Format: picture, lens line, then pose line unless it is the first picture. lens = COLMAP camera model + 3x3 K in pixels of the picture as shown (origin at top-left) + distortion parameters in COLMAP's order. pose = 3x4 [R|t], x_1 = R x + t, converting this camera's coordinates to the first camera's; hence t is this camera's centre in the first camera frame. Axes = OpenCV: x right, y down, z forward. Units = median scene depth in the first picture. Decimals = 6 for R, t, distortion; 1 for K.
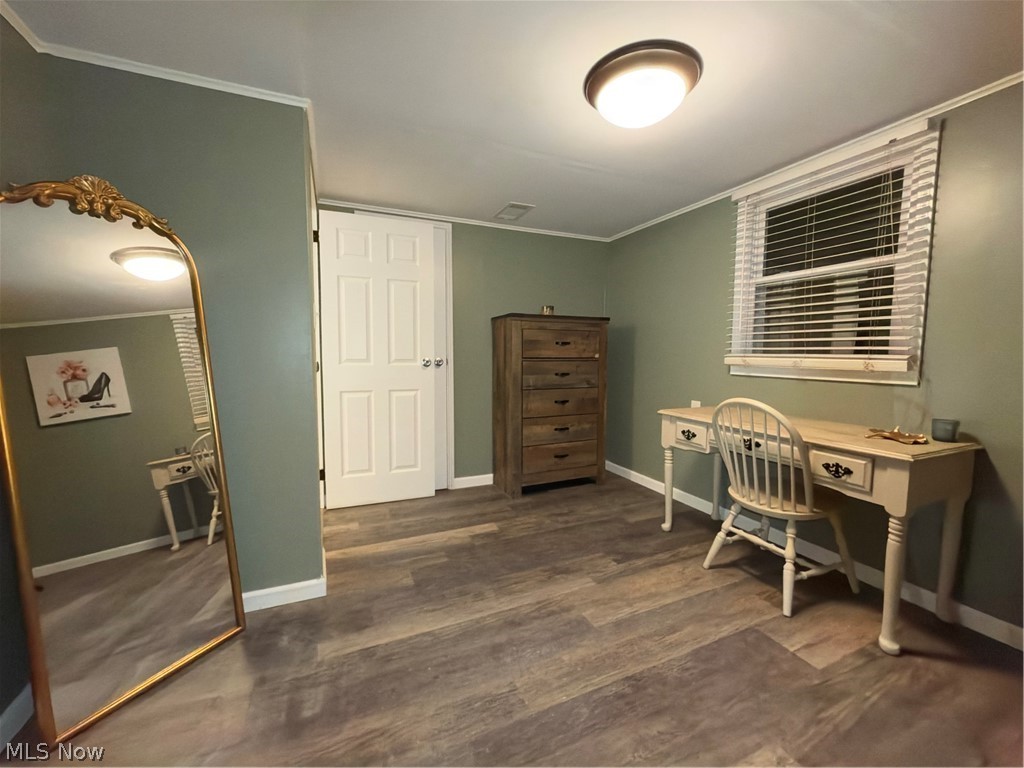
lens RADIAL K [[408.0, 0, 511.0], [0, 408.0, 383.8], [0, 0, 1]] dist [-0.001929, -0.000636]
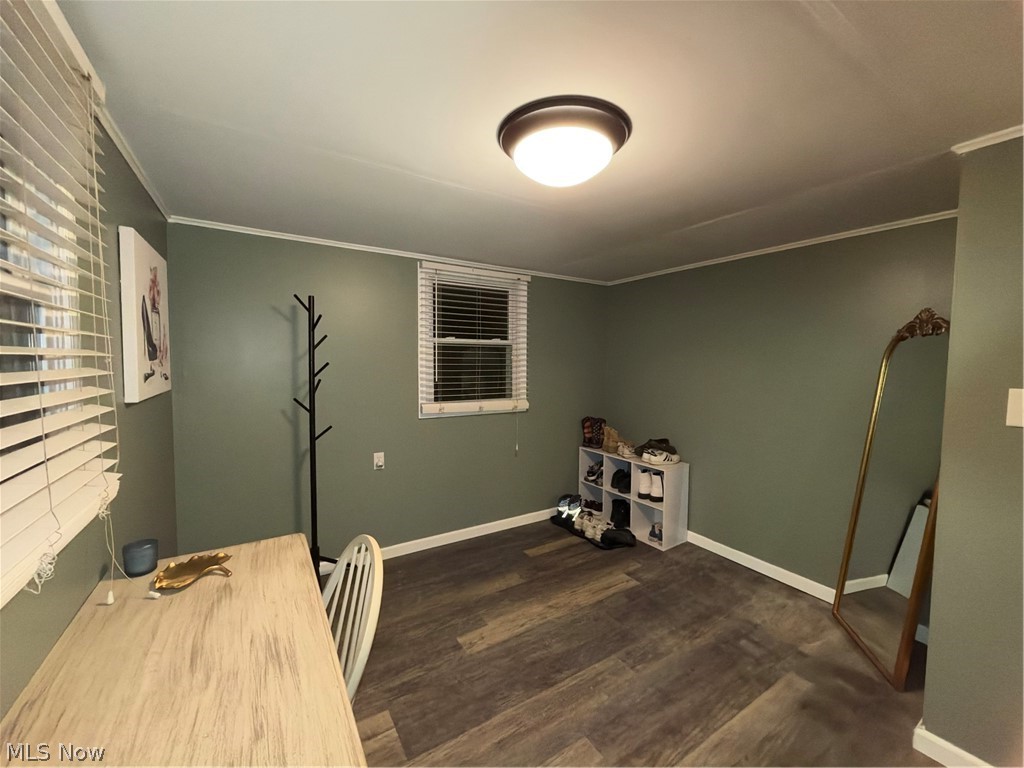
lens RADIAL K [[408.0, 0, 511.6], [0, 408.0, 383.6], [0, 0, 1]] dist [-0.001929, -0.000636]
pose [[-0.988739, -0.007536, -0.149460, 0.445501], [-0.028294, 0.990132, 0.137252, -0.274066], [0.146950, 0.139936, -0.979195, 1.529680]]
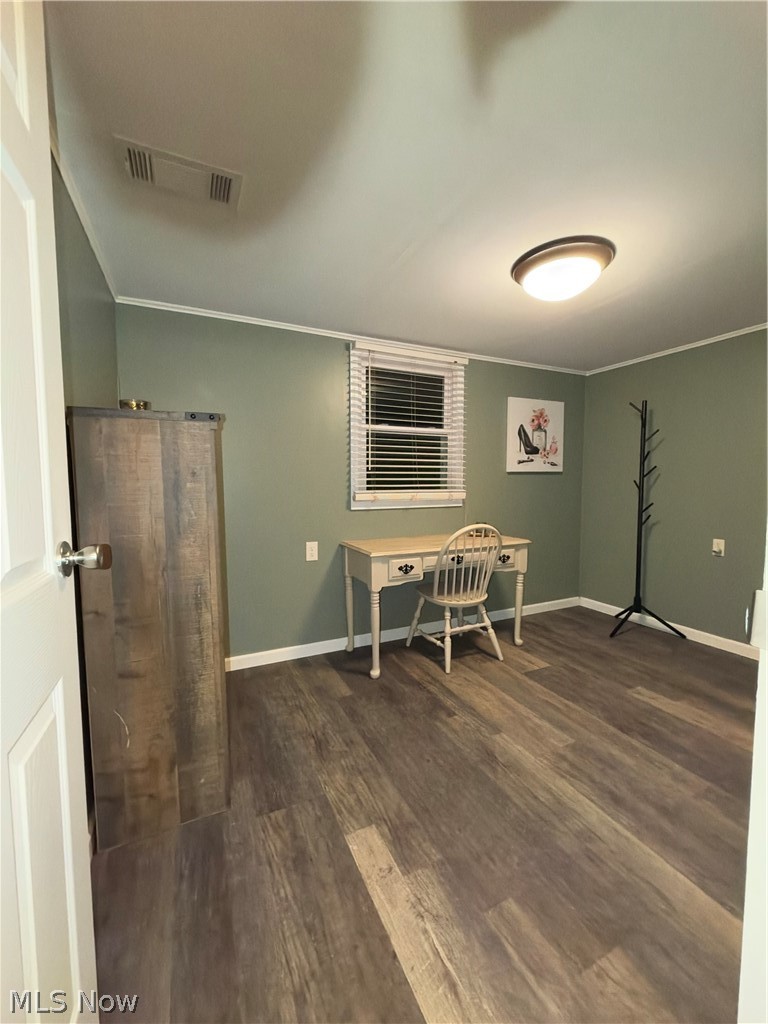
lens RADIAL K [[408.0, 0, 384.2], [0, 408.0, 512.1], [0, 0, 1]] dist [-0.001929, -0.000636]
pose [[-0.031961, -0.076340, 0.996570, -0.719448], [0.084730, 0.993283, 0.078805, -0.130182], [-0.995891, 0.086958, -0.025278, 1.290417]]
